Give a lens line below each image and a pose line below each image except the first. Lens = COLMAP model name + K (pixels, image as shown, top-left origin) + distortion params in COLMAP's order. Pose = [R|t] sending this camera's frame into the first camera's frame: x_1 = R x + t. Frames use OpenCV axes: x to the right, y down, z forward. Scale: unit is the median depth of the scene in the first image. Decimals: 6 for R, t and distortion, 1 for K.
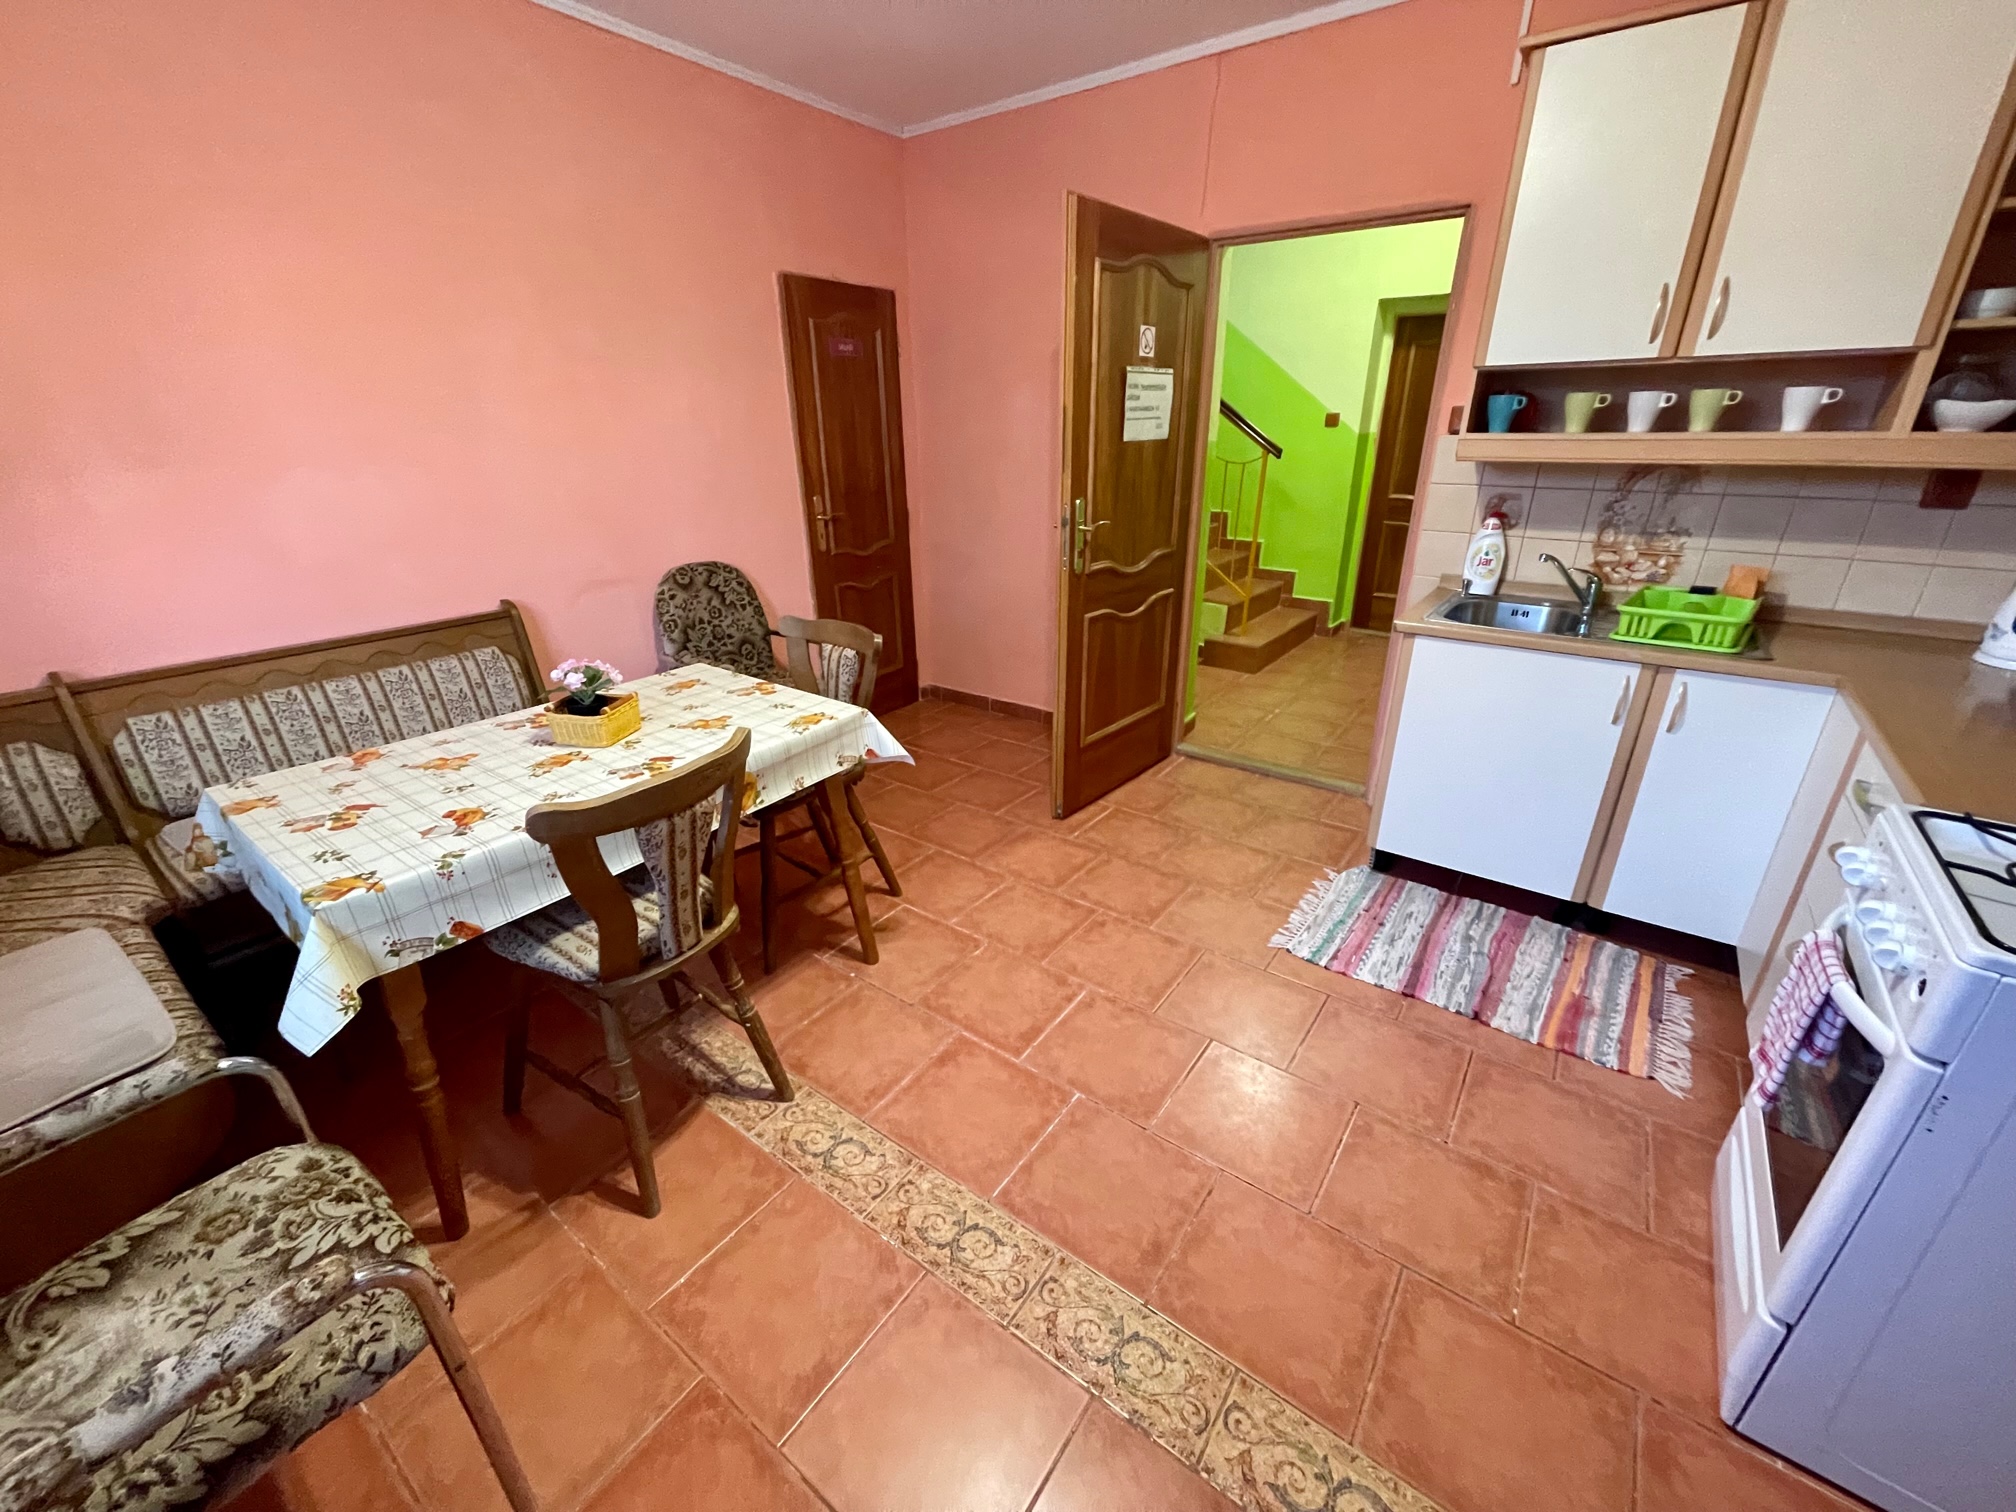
lens RADIAL K [[807.4, 0, 1002.2], [0, 807.4, 756.8], [0, 0, 1]] dist [0.002090, 0.000205]
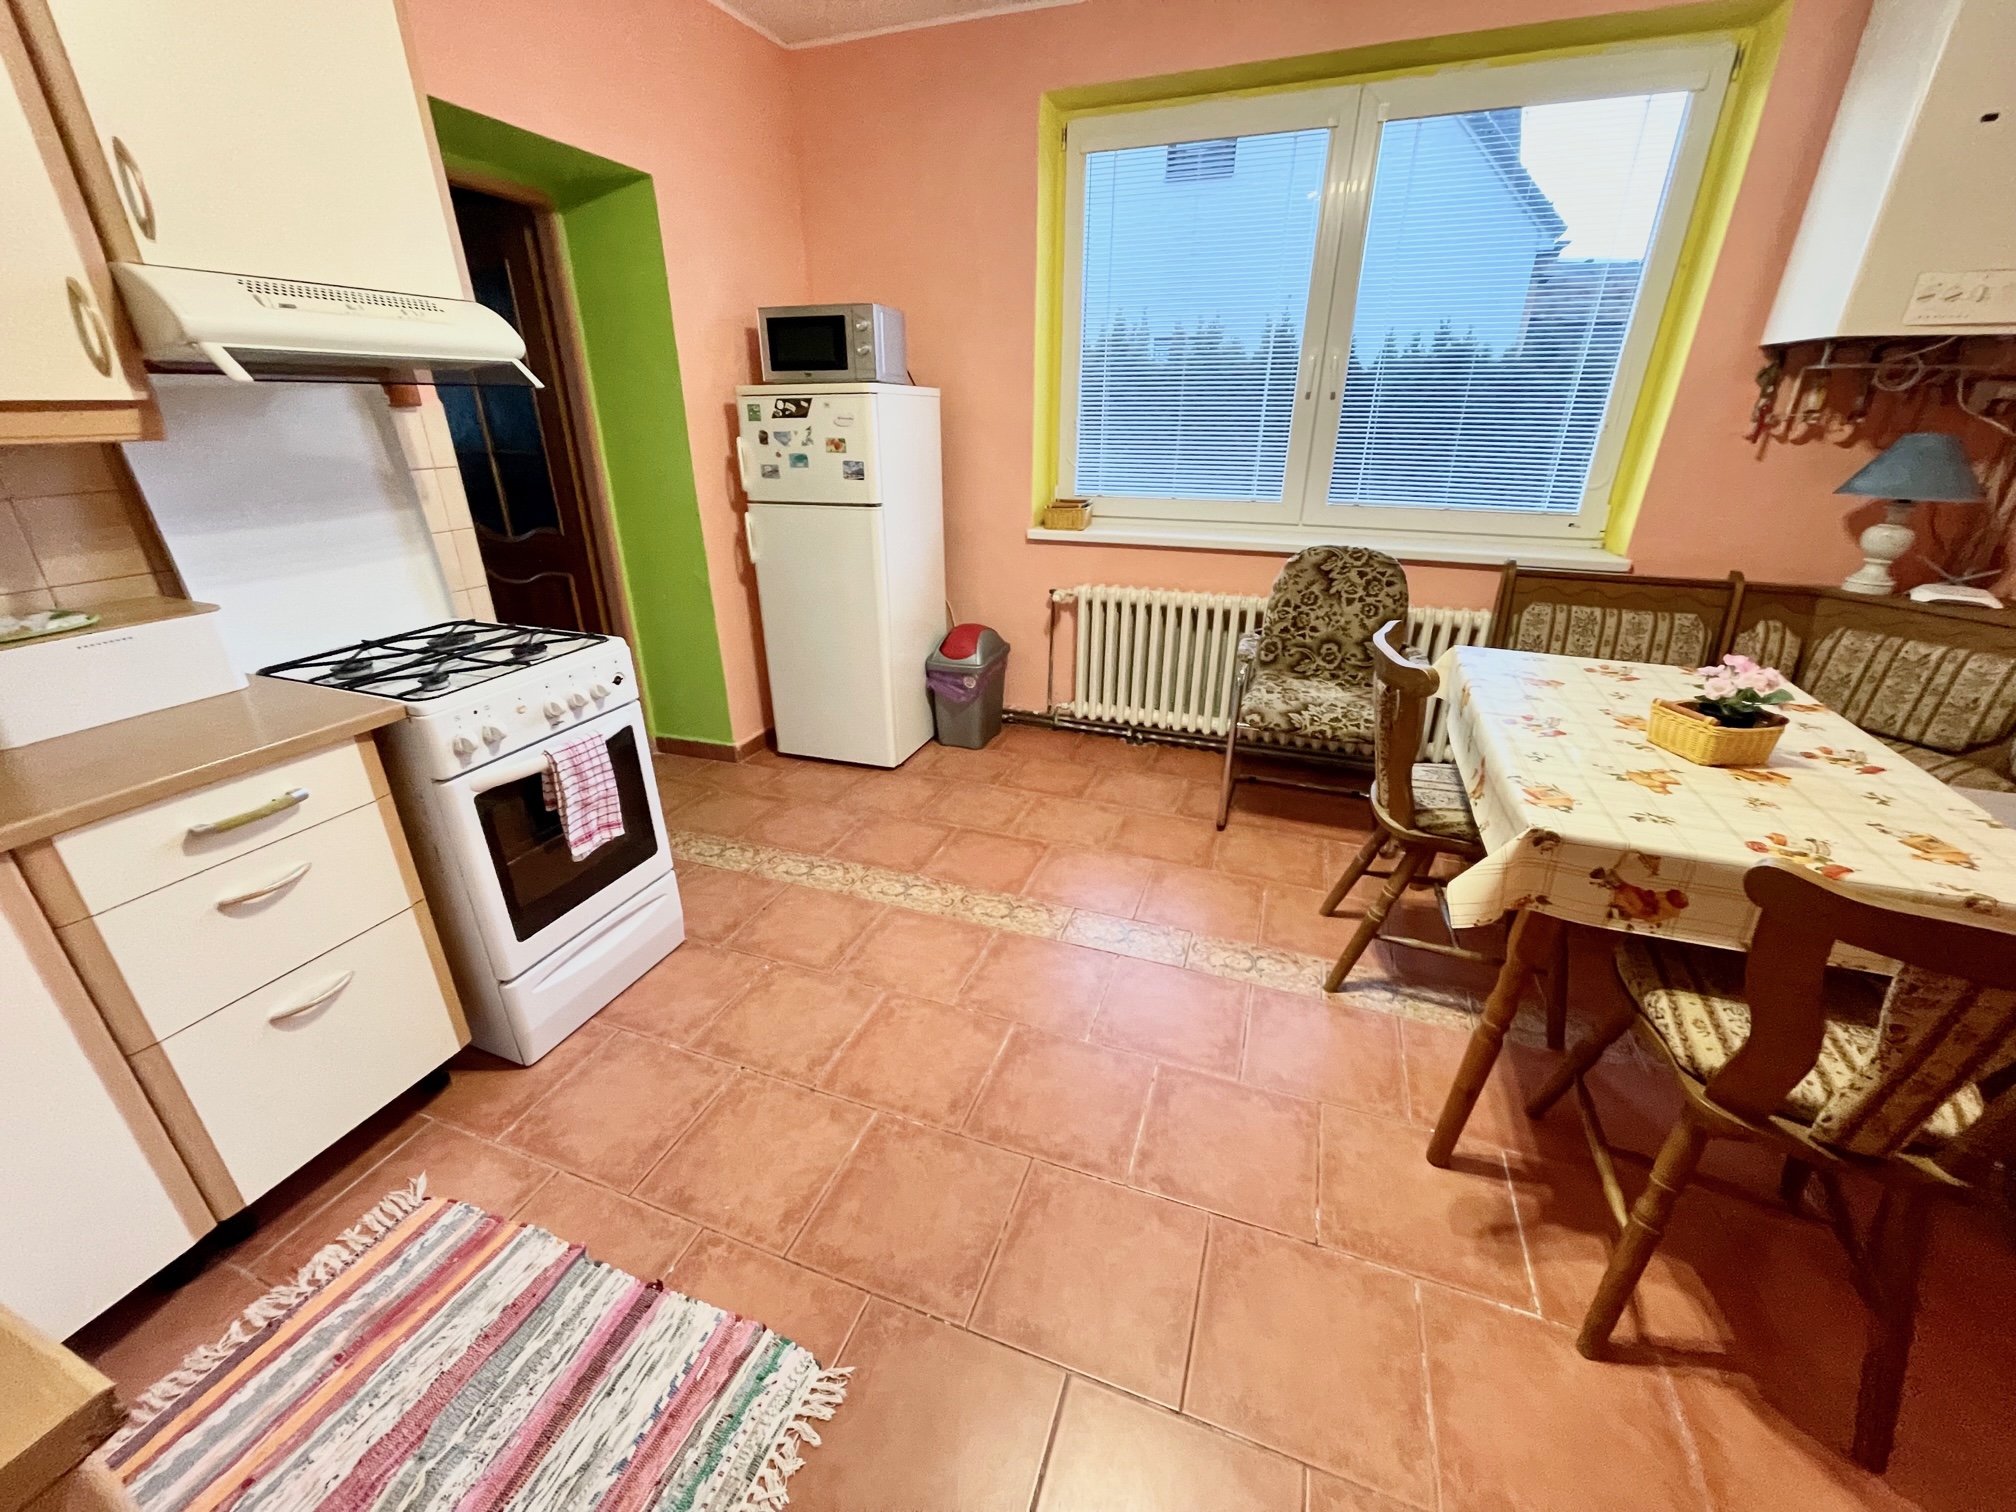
lens RADIAL K [[807.4, 0, 1006.3], [0, 807.4, 761.8], [0, 0, 1]] dist [0.002090, 0.000205]
pose [[-0.959453, 0.118054, -0.255956, 0.369250], [-0.106786, 0.688138, 0.717678, -0.492739], [0.260858, 0.715911, -0.647630, 1.244045]]
